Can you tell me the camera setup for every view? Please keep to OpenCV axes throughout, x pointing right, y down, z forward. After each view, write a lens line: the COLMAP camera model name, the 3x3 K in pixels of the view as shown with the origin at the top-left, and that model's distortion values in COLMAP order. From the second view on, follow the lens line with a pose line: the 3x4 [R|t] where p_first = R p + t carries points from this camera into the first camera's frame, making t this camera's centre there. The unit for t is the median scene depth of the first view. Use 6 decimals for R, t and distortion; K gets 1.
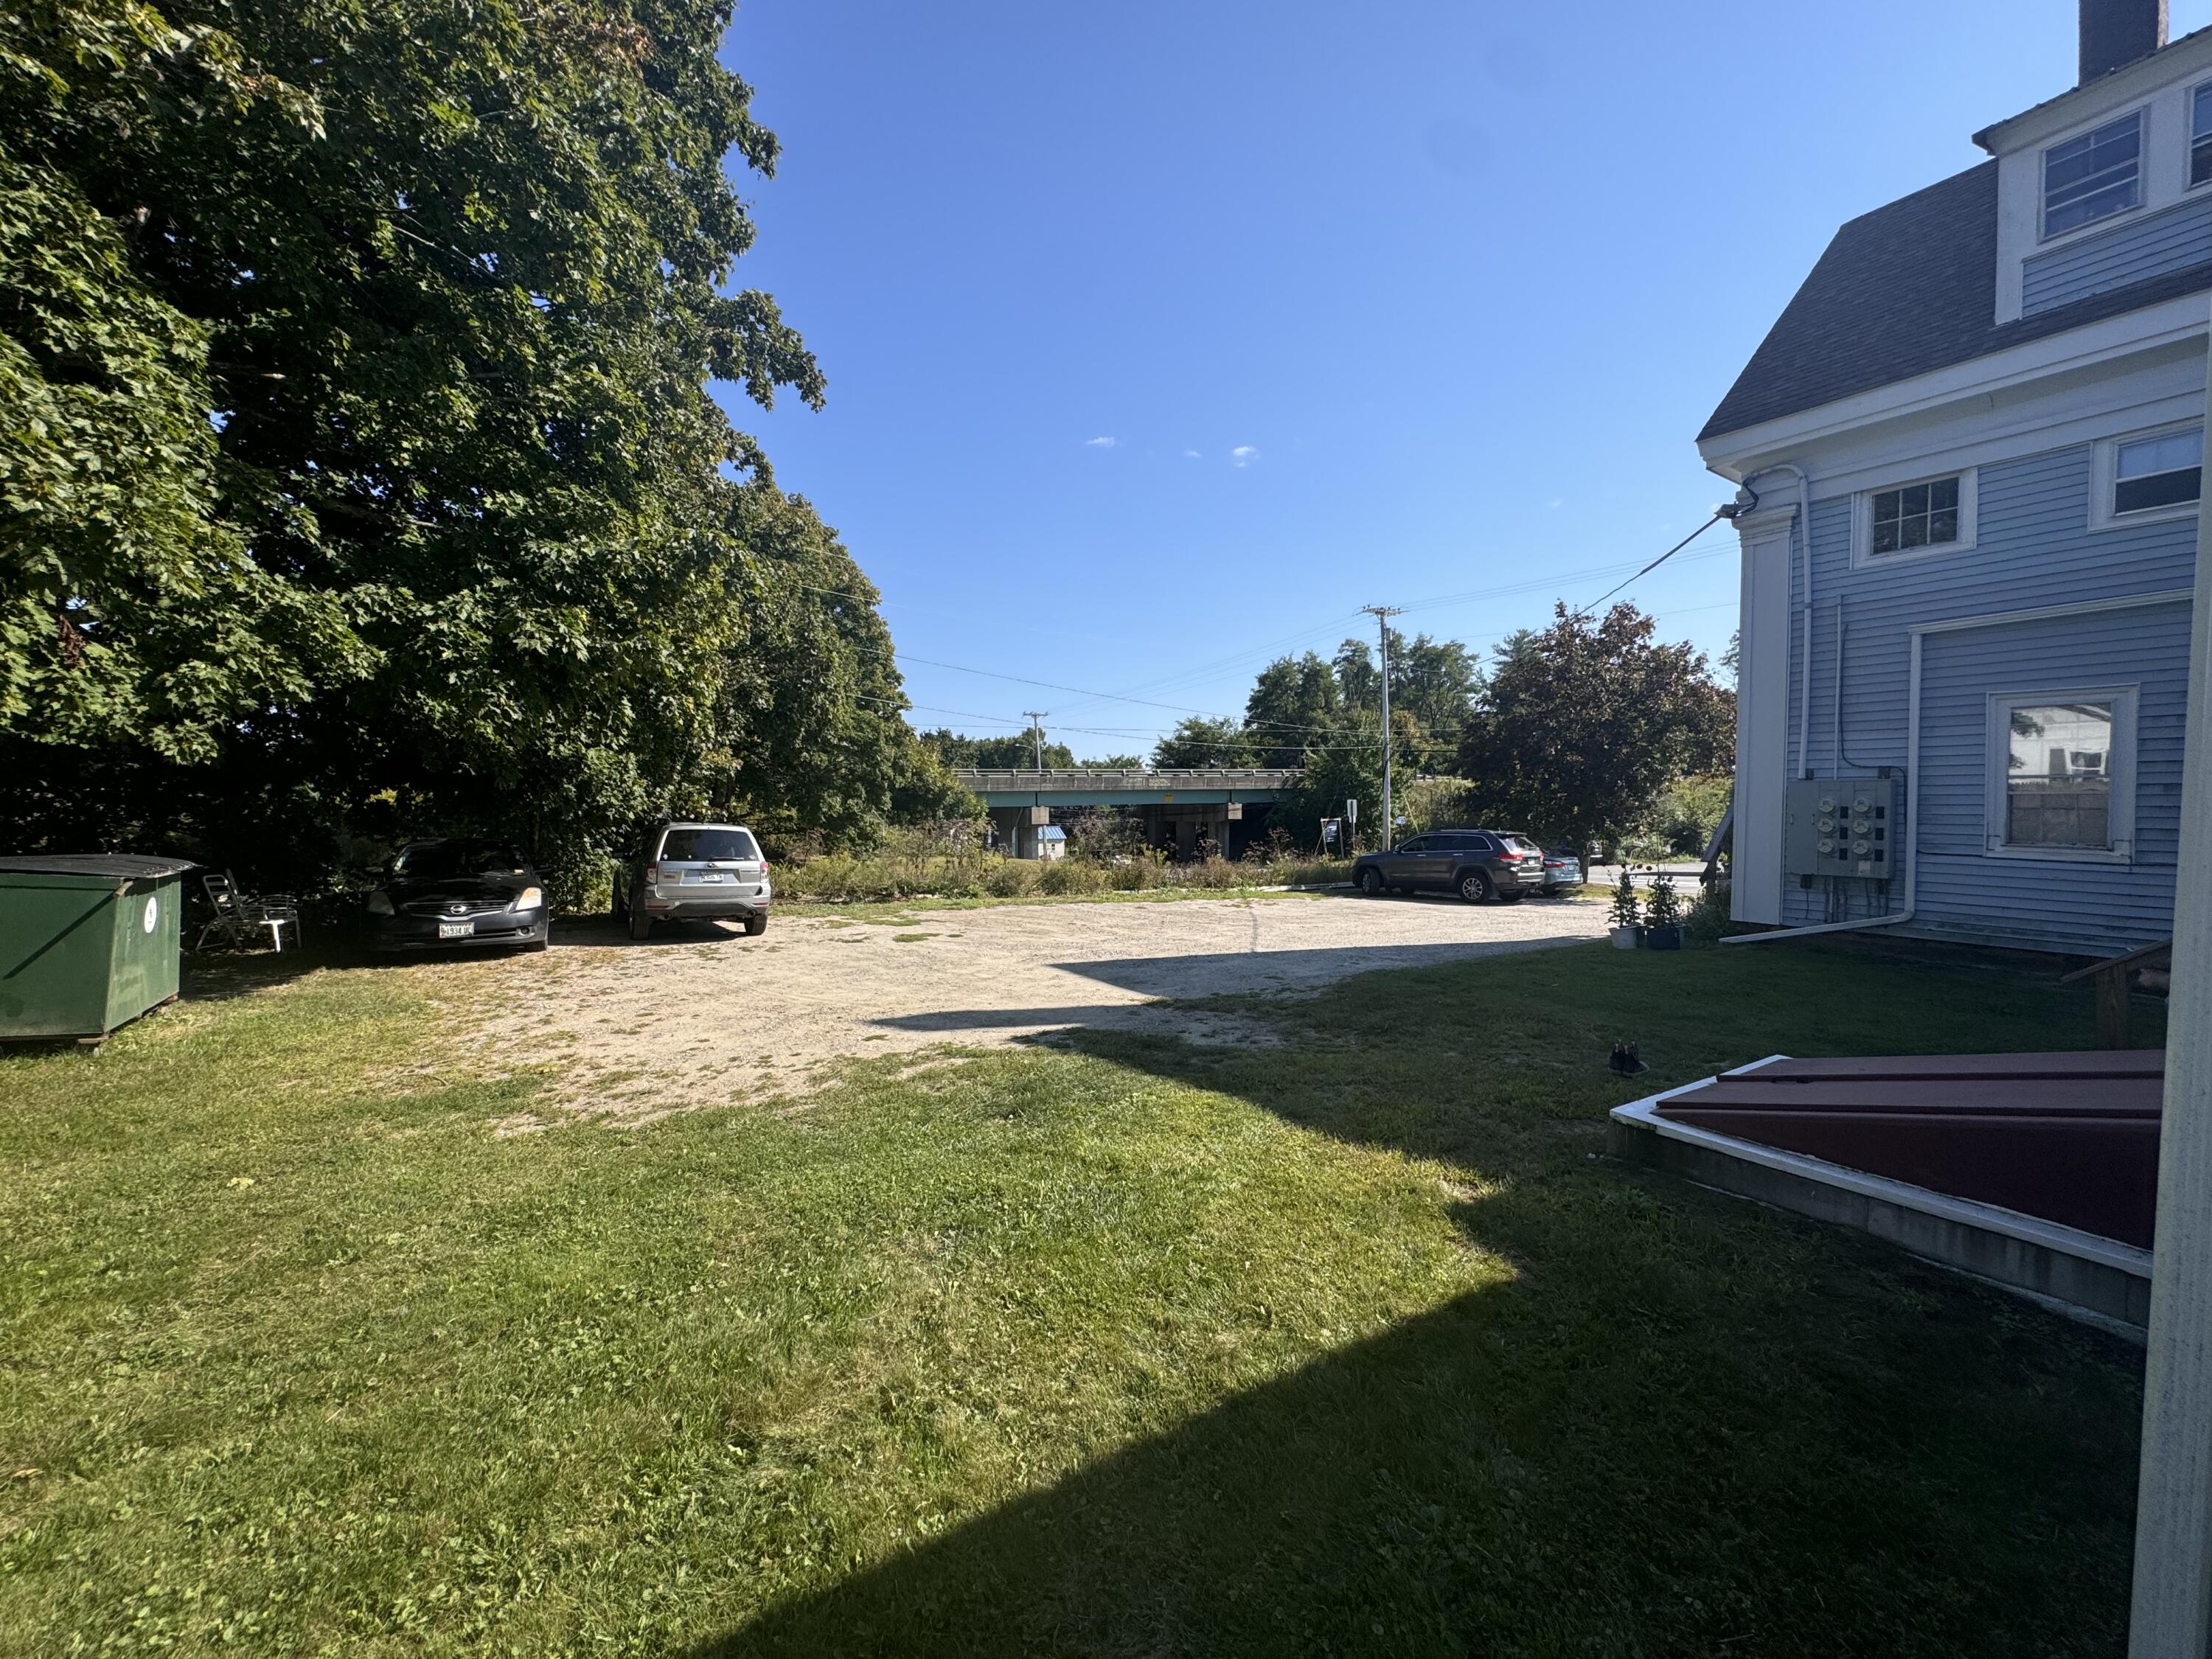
lens RADIAL K [[889.6, 0, 1105.0], [0, 889.6, 835.3], [0, 0, 1]] dist [0.001104, 0.000027]
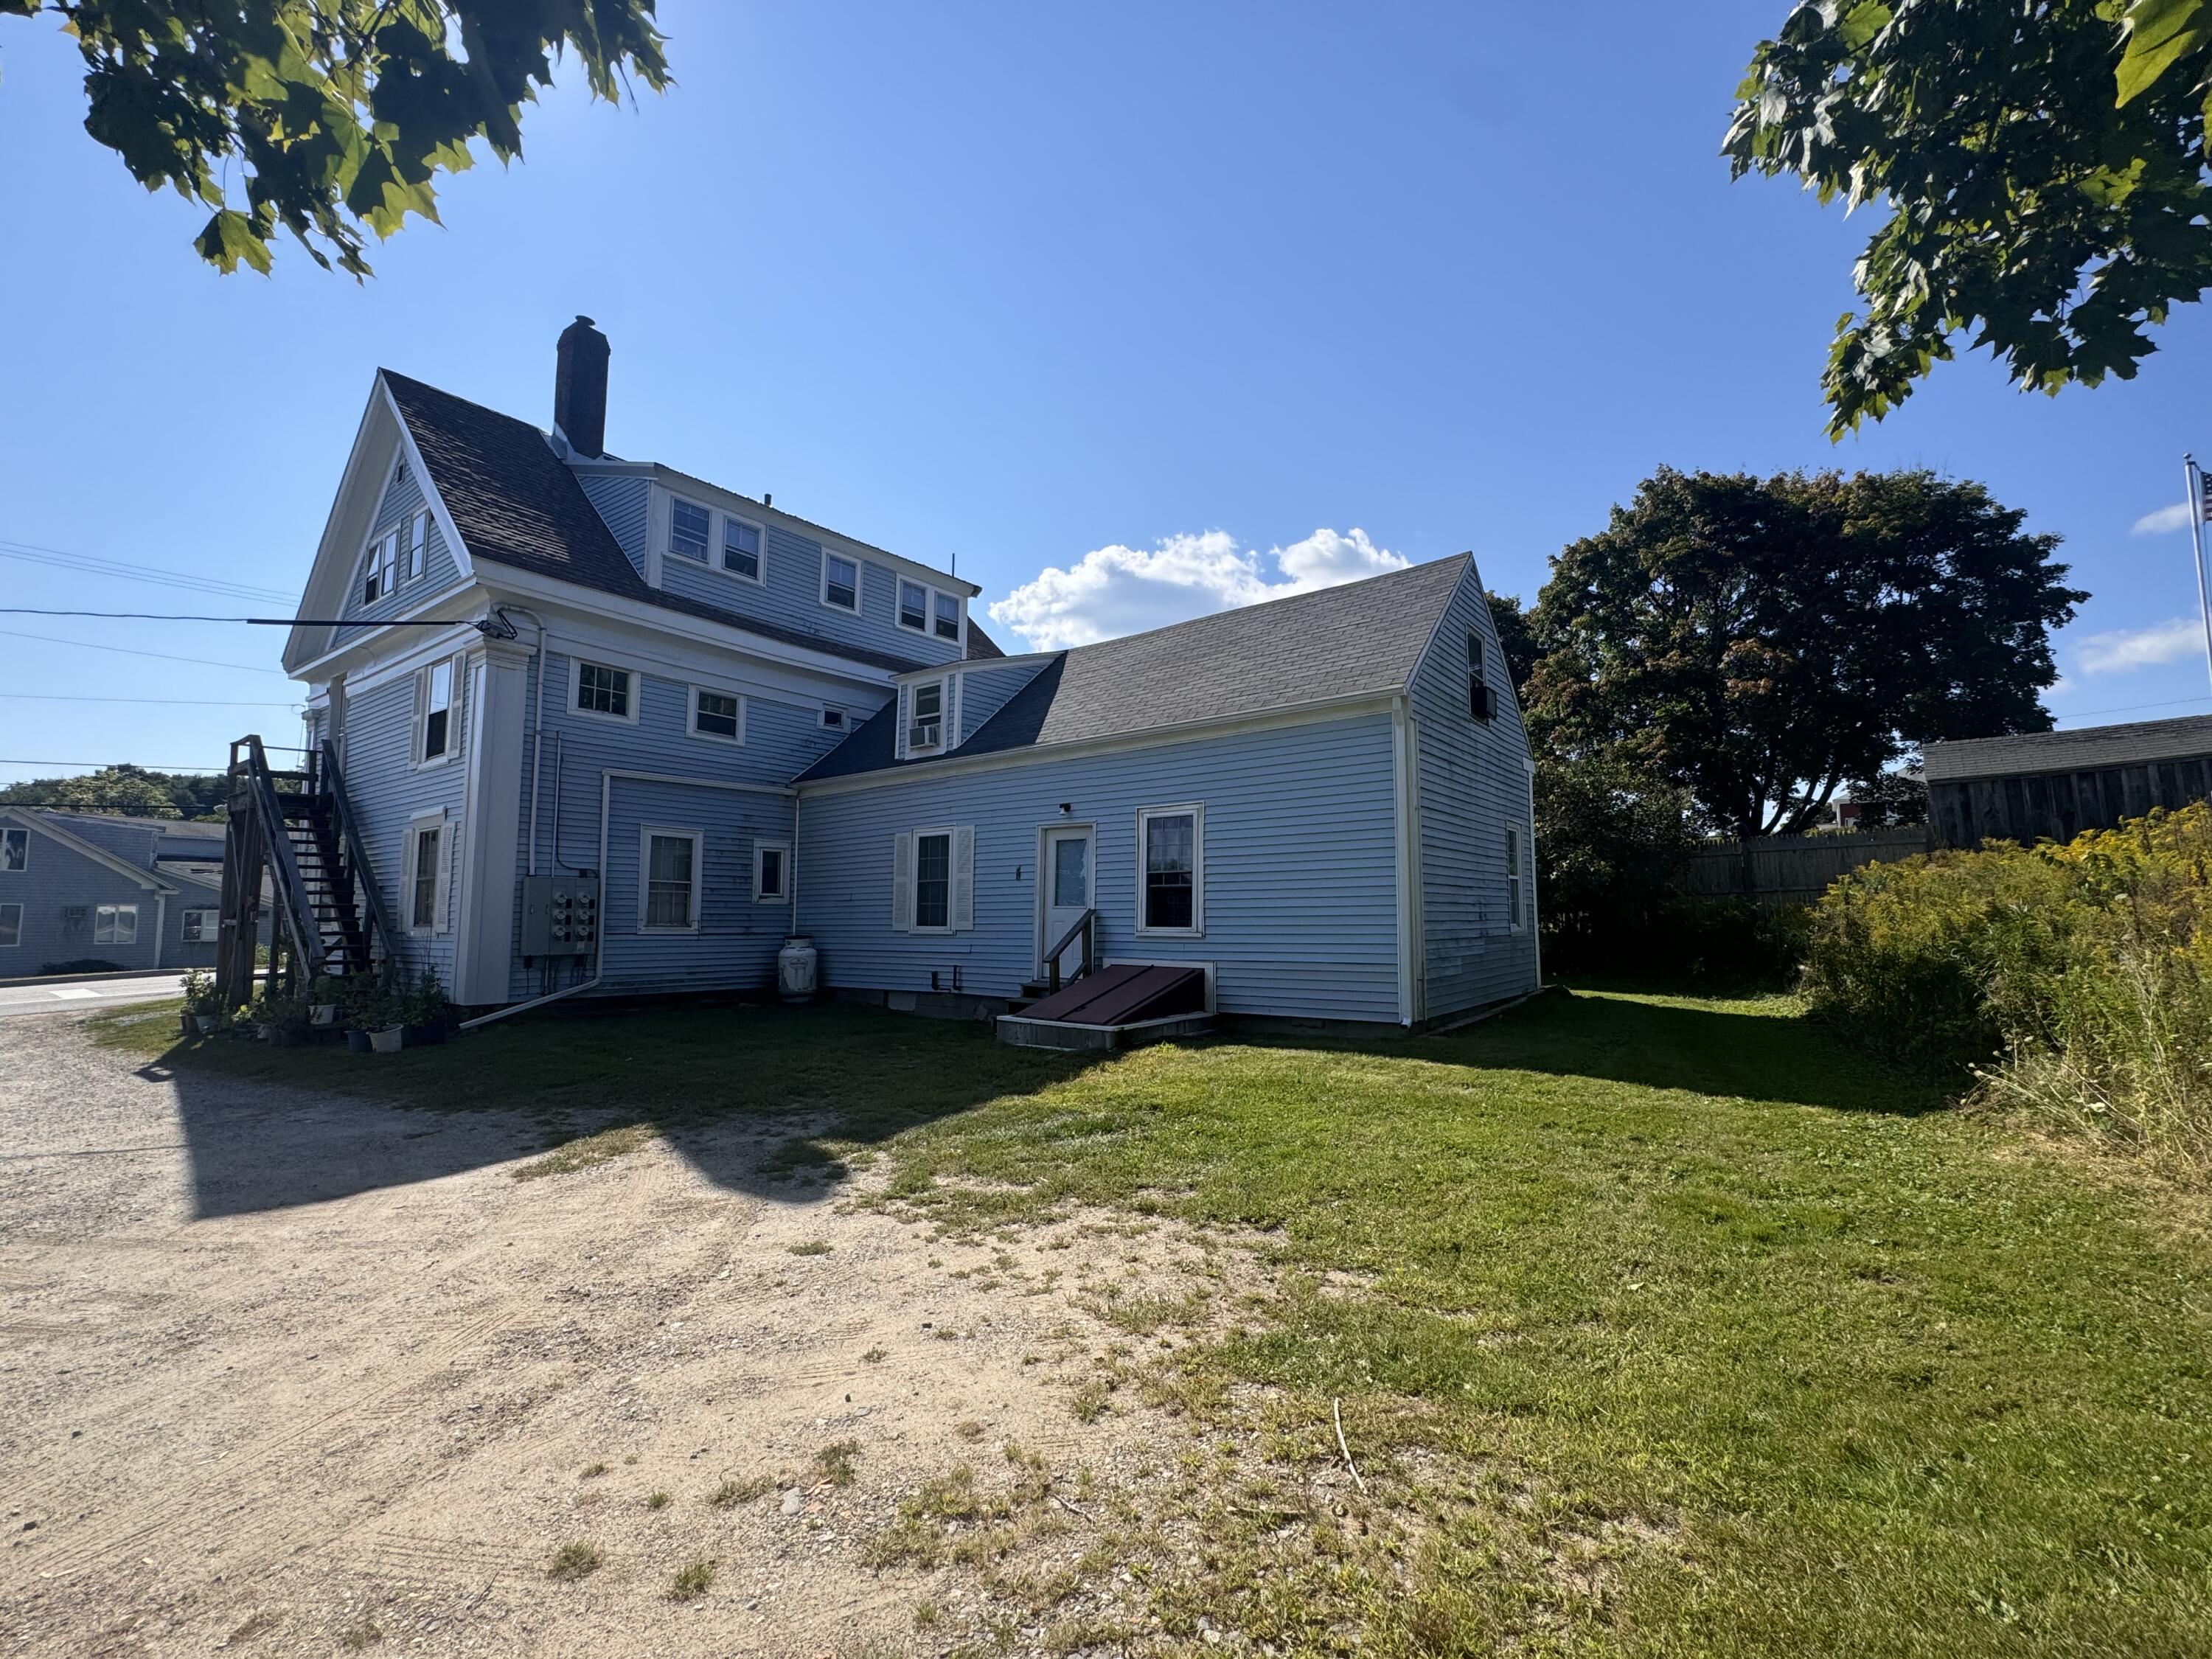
lens RADIAL K [[952.4, 0, 1105.1], [0, 952.4, 825.9], [0, 0, 1]] dist [-0.012180, 0.000490]
pose [[-0.329482, 0.084921, 0.940335, -0.715823], [0.031433, 0.996381, -0.078969, -0.005632], [-0.943639, 0.003539, -0.330959, 0.752509]]
